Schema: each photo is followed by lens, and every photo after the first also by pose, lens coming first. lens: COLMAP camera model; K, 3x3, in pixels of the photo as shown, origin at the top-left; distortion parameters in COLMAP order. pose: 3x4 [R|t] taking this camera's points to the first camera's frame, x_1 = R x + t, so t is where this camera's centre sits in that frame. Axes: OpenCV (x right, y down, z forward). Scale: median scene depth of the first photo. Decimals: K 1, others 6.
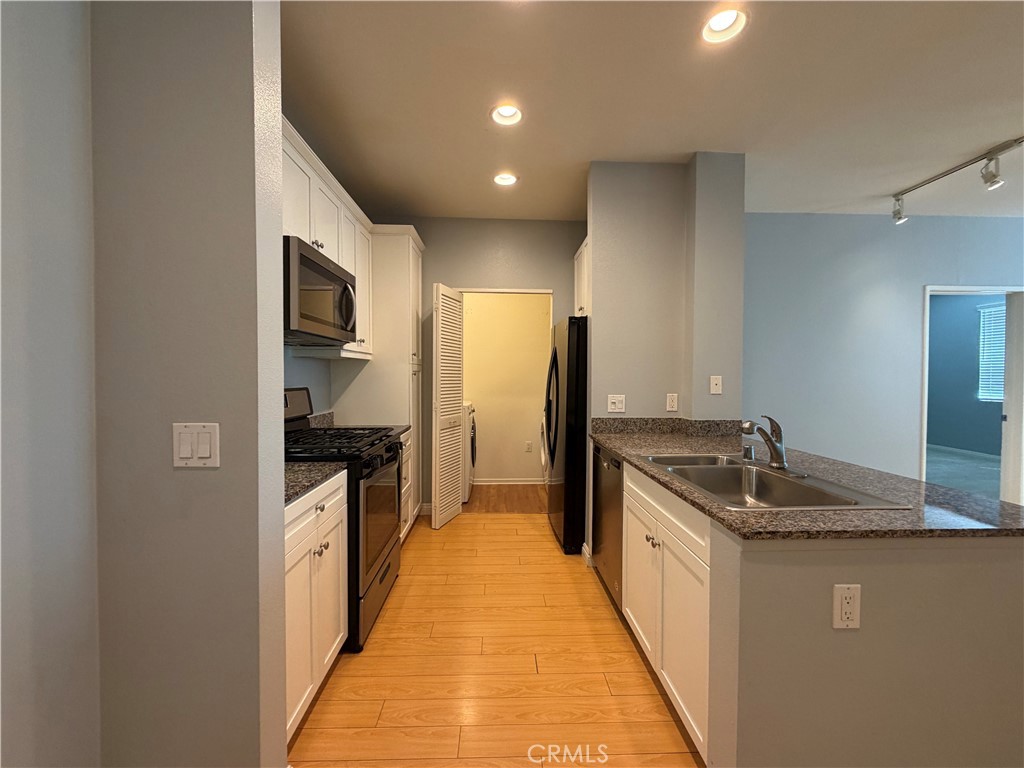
lens RADIAL K [[412.5, 0, 512.0], [0, 412.5, 384.0], [0, 0, 1]] dist [0.003202, 0.000534]
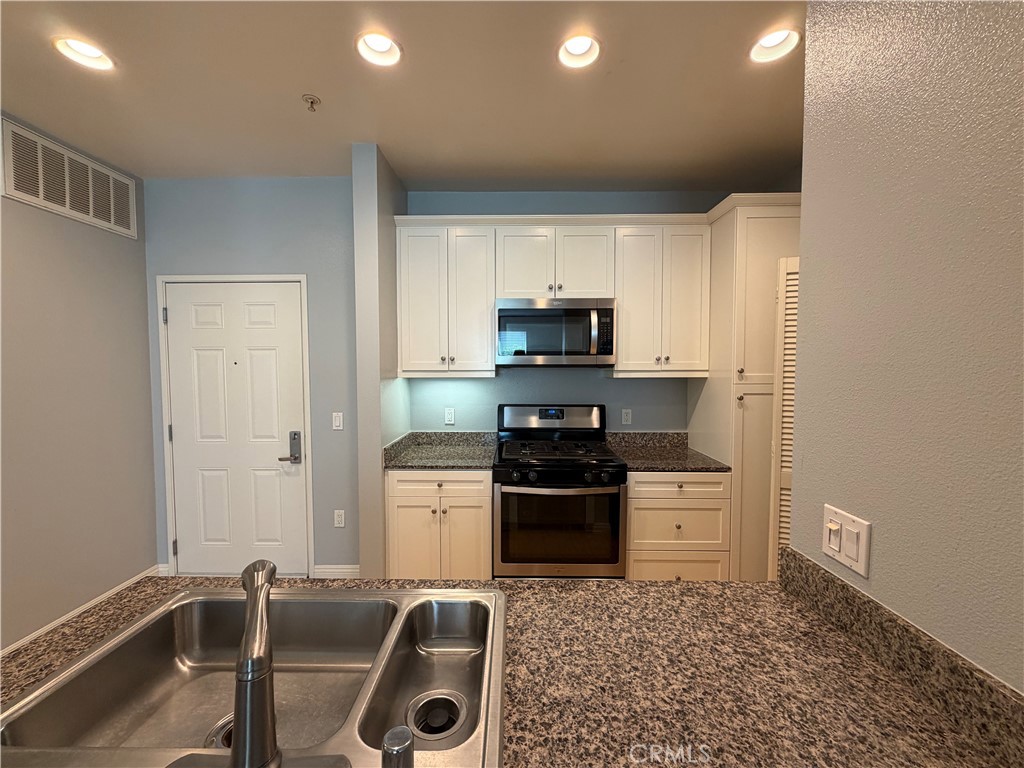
lens RADIAL K [[412.5, 0, 512.0], [0, 412.5, 384.0], [0, 0, 1]] dist [0.003202, 0.000534]
pose [[-0.050168, 0.038400, -0.998002, 0.591447], [-0.017142, 0.999080, 0.039303, -0.083926], [0.998594, 0.019079, -0.049464, 0.750299]]
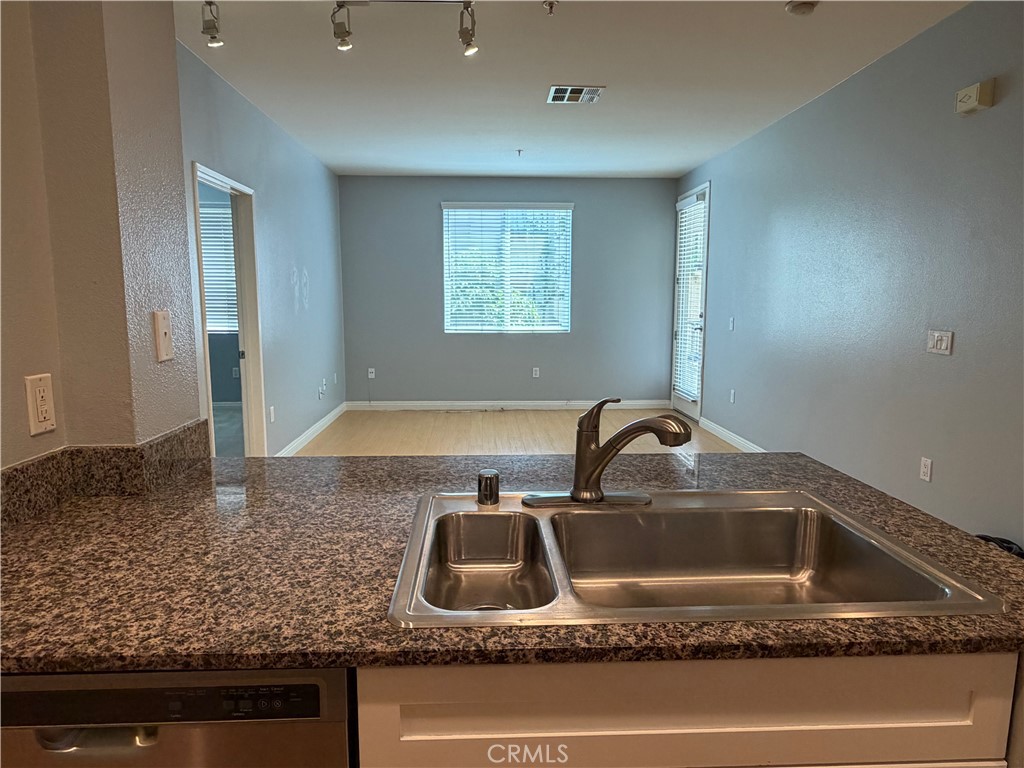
lens RADIAL K [[649.8, 0, 512.0], [0, 649.8, 384.0], [0, 0, 1]] dist [0.000957, 0.001263]
pose [[-0.009103, -0.132642, 0.991122, -0.074305], [0.016617, 0.991006, 0.132779, -0.025920], [-0.999820, 0.017679, -0.006817, 0.670922]]
